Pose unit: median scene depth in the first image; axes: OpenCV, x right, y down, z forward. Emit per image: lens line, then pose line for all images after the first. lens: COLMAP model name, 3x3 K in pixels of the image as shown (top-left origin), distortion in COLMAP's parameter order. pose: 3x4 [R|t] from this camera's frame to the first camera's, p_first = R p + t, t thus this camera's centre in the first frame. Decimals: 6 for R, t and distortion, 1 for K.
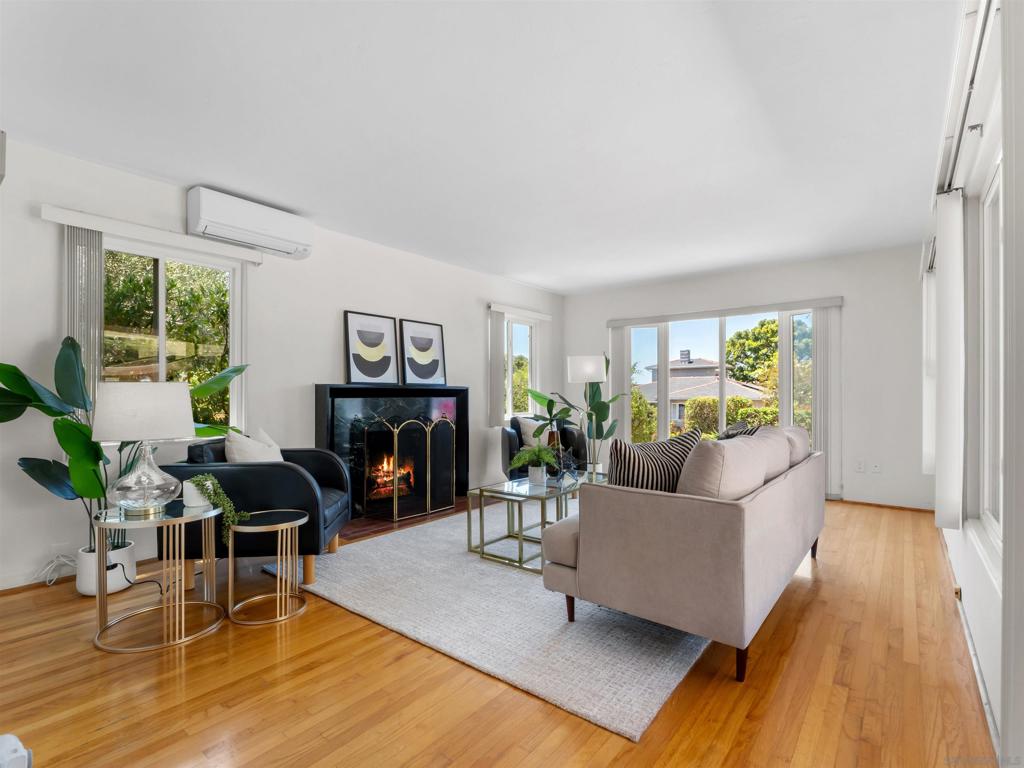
lens RADIAL K [[492.0, 0, 512.3], [0, 492.0, 391.8], [0, 0, 1]] dist [-0.005055, -0.001151]
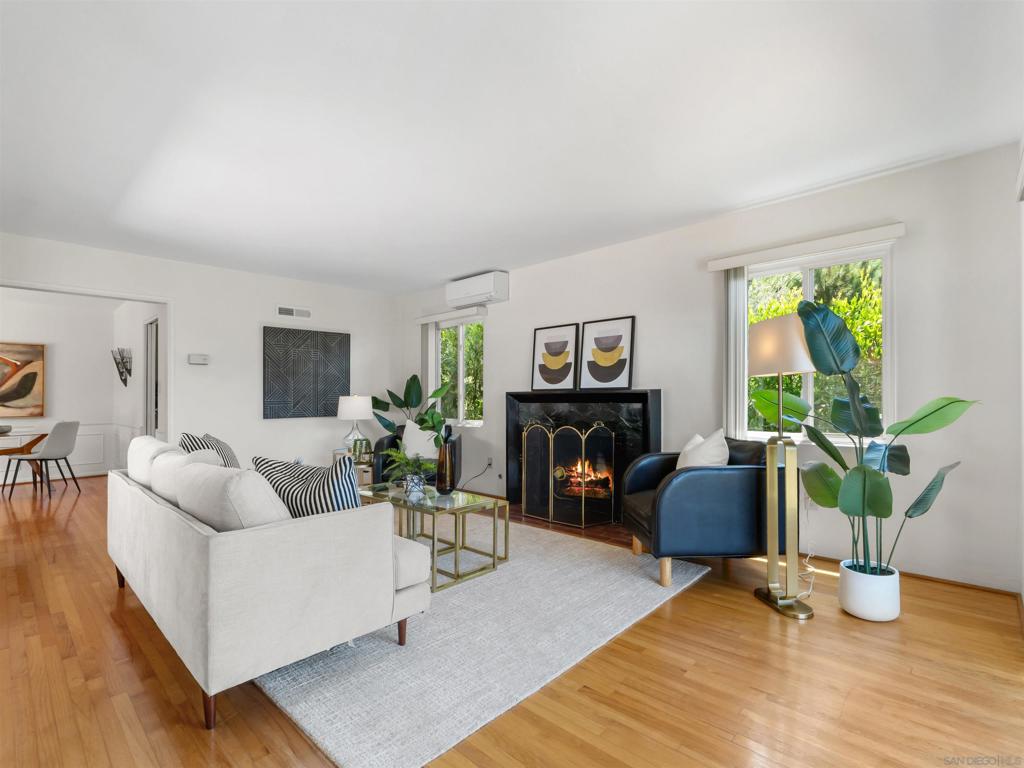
lens RADIAL K [[495.8, 0, 516.2], [0, 495.8, 404.9], [0, 0, 1]] dist [-0.000387, -0.000064]
pose [[-0.094813, 0.016790, -0.995354, 0.789689], [0.011326, 0.999811, 0.015787, -0.000605], [0.995431, -0.009776, -0.094985, 0.974123]]
